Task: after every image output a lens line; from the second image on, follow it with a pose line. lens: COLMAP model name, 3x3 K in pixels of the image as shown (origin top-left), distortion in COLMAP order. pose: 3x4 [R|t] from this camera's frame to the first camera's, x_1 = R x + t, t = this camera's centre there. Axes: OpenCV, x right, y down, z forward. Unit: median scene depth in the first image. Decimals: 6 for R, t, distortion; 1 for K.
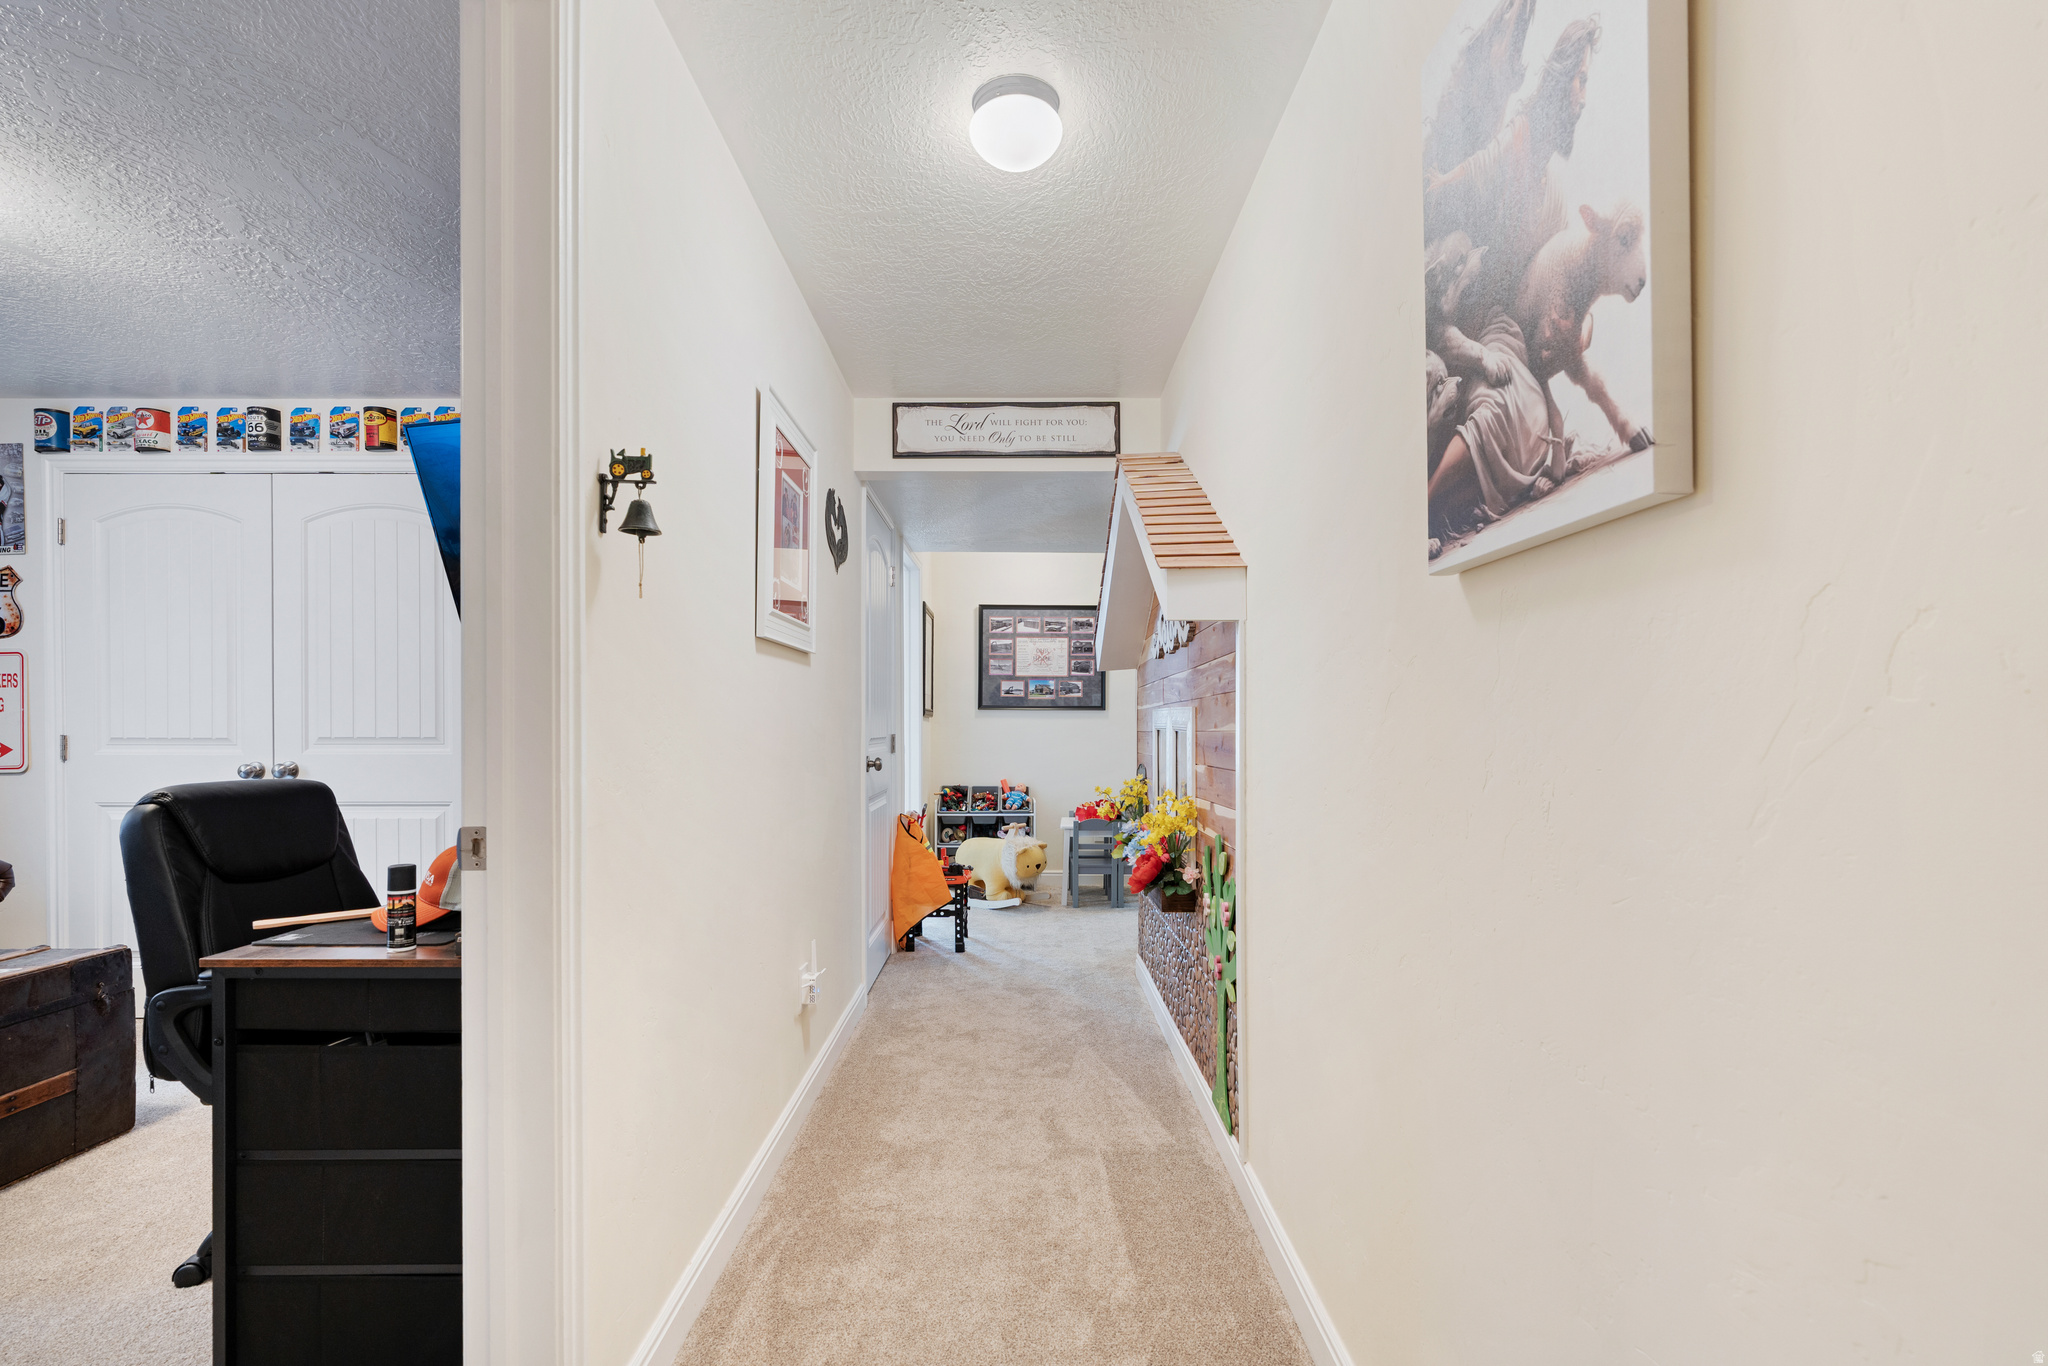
lens RADIAL K [[917.8, 0, 1017.3], [0, 917.8, 729.2], [0, 0, 1]] dist [-0.002114, -0.000048]
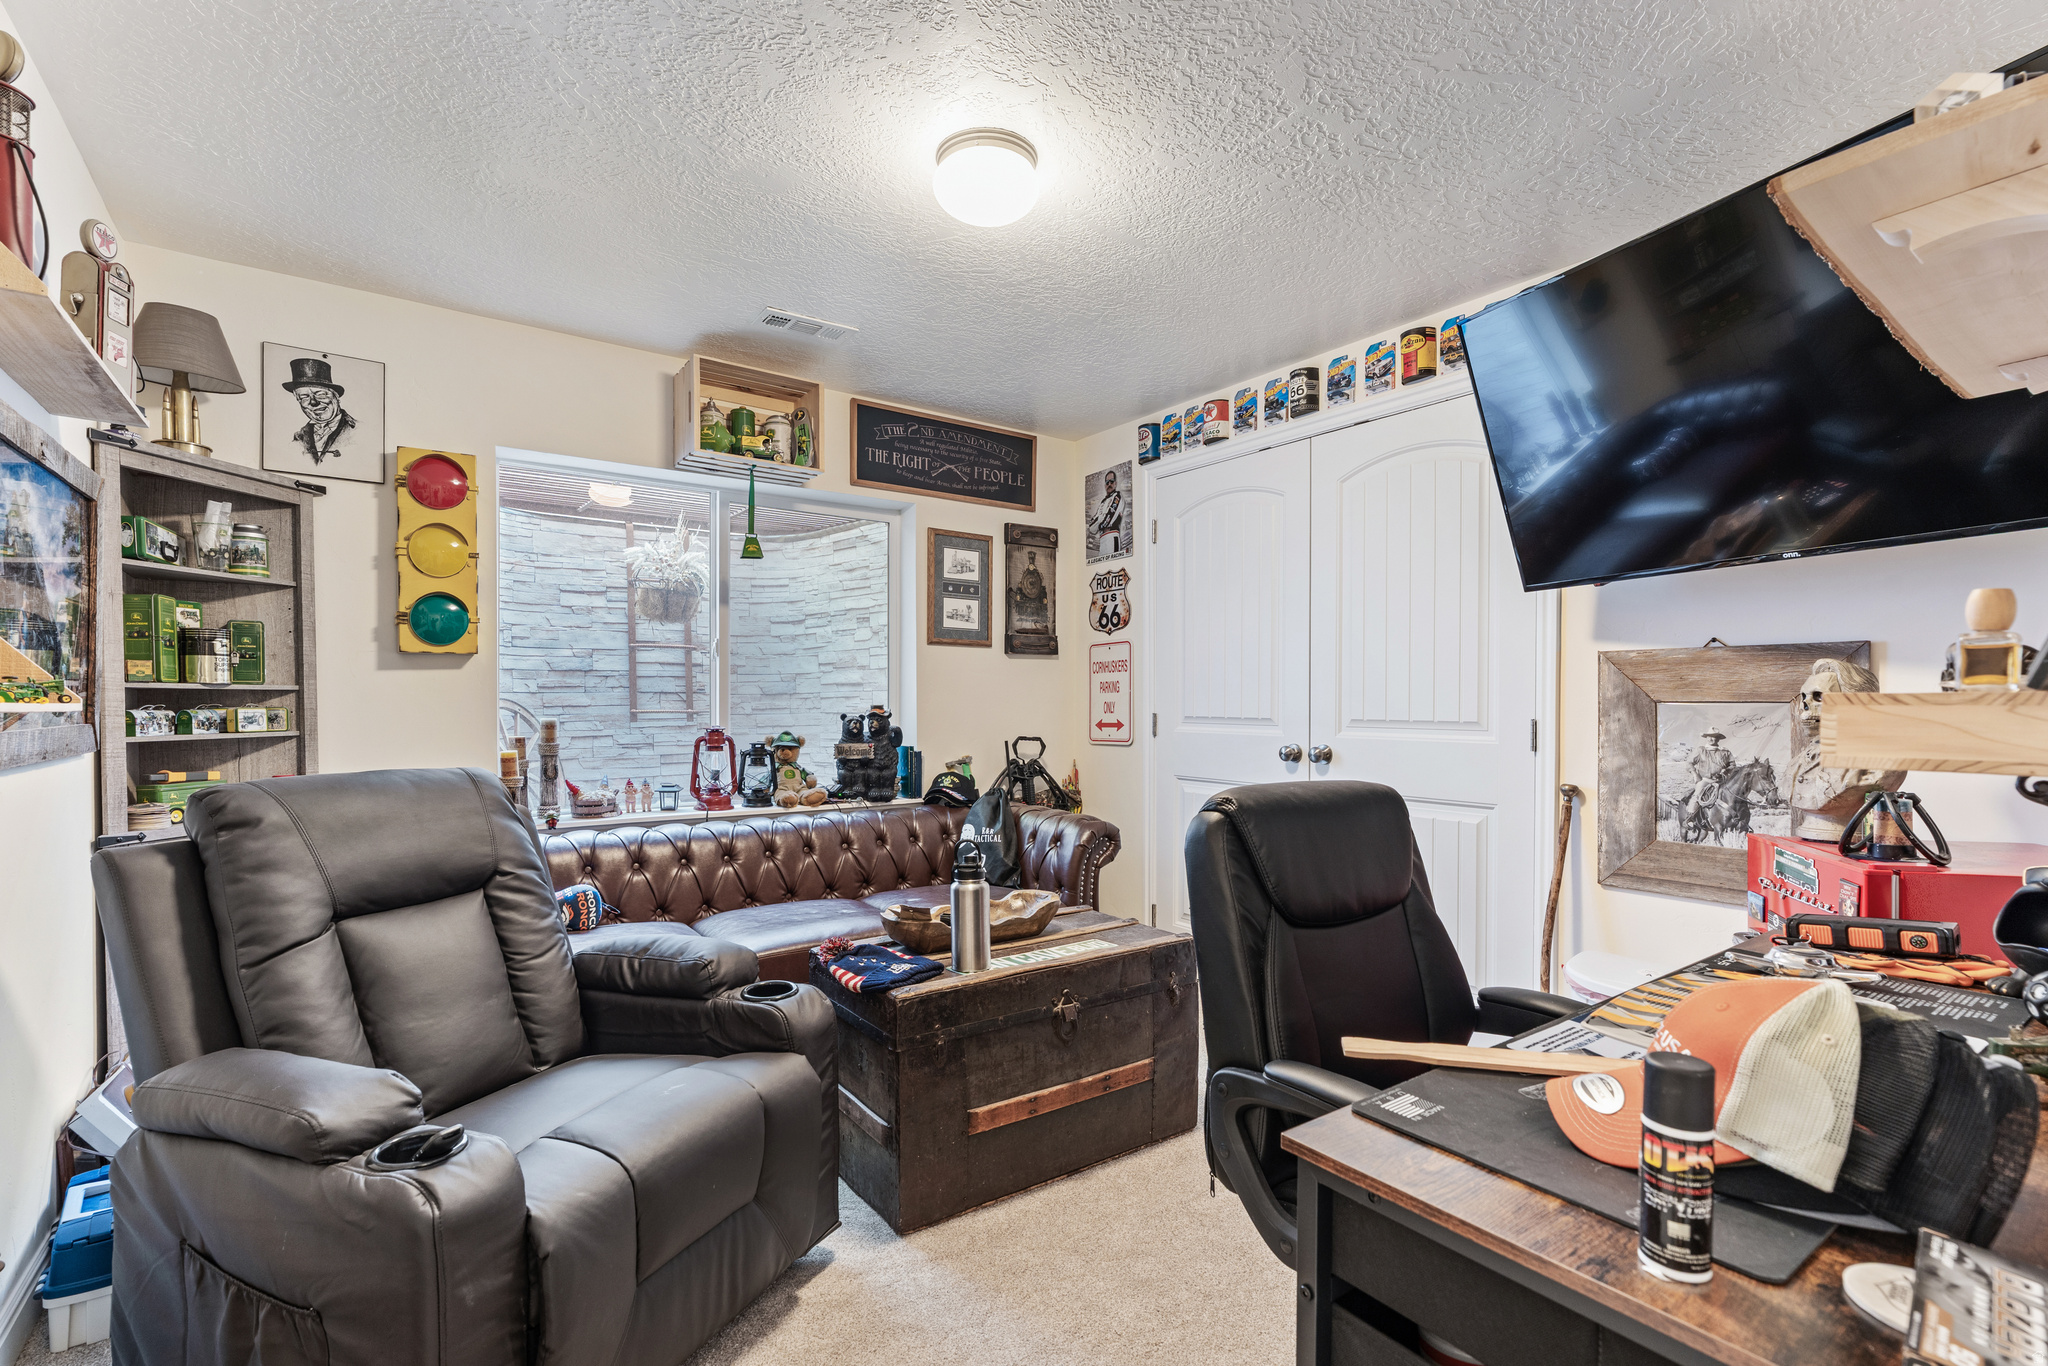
lens RADIAL K [[930.1, 0, 1028.0], [0, 930.1, 686.0], [0, 0, 1]] dist [-0.010976, -0.000136]
pose [[0.580404, -0.009028, -0.814278, -0.214052], [-0.012081, 0.999733, -0.019695, -0.002651], [0.814239, 0.021268, 0.580140, 0.222895]]
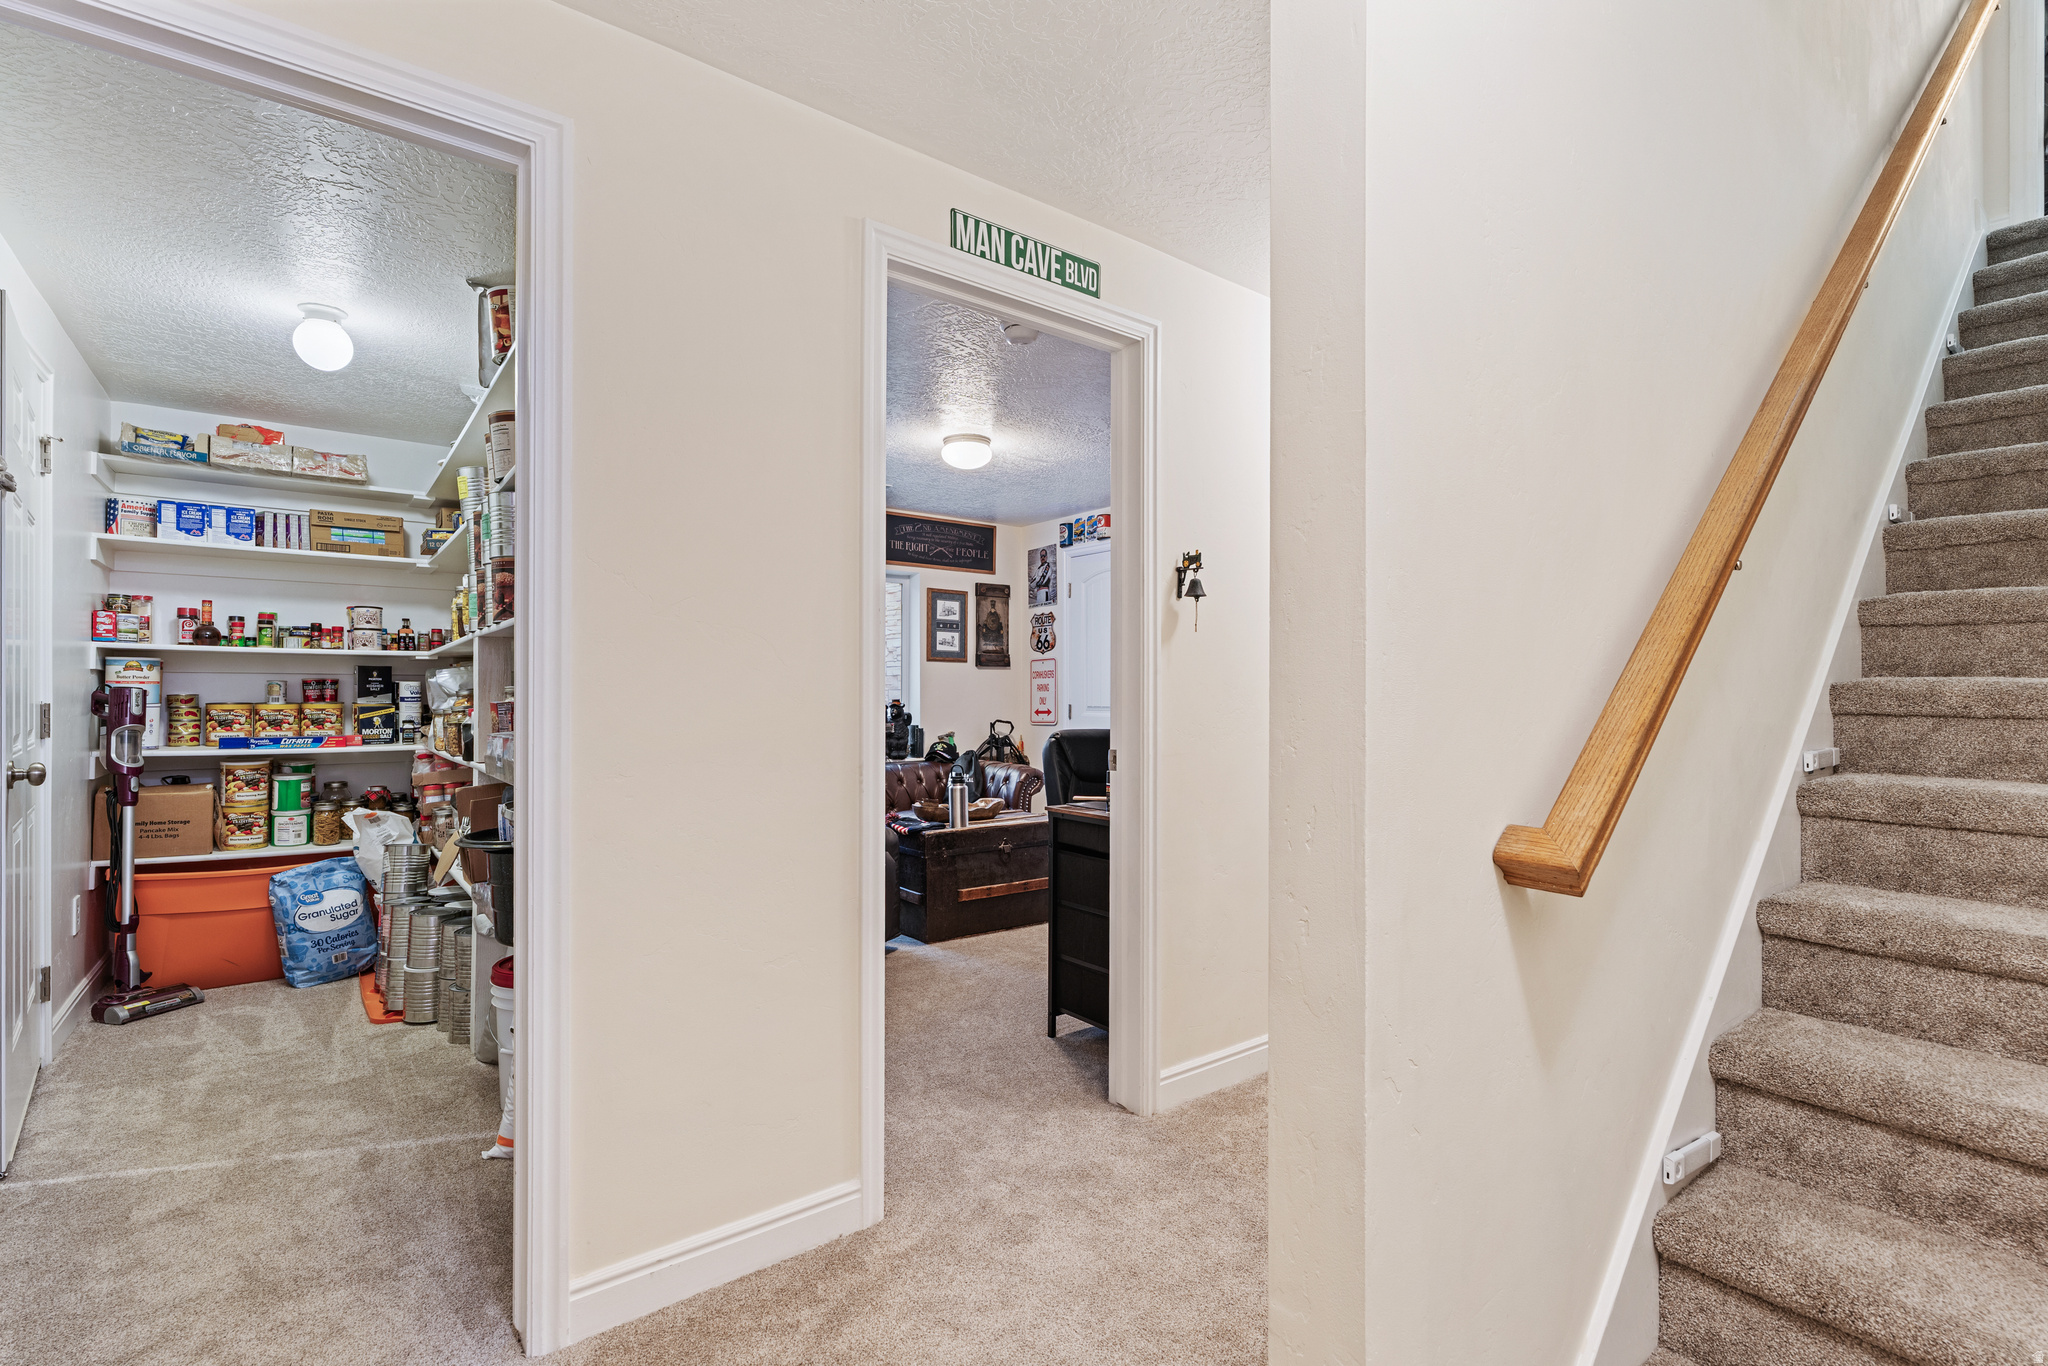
lens RADIAL K [[930.1, 0, 1028.0], [0, 930.1, 686.0], [0, 0, 1]] dist [-0.010976, -0.000136]
pose [[0.605206, -0.005080, -0.796053, 0.353912], [-0.011857, 0.999811, -0.015395, -0.000509], [0.795981, 0.018756, 0.605032, -0.159630]]
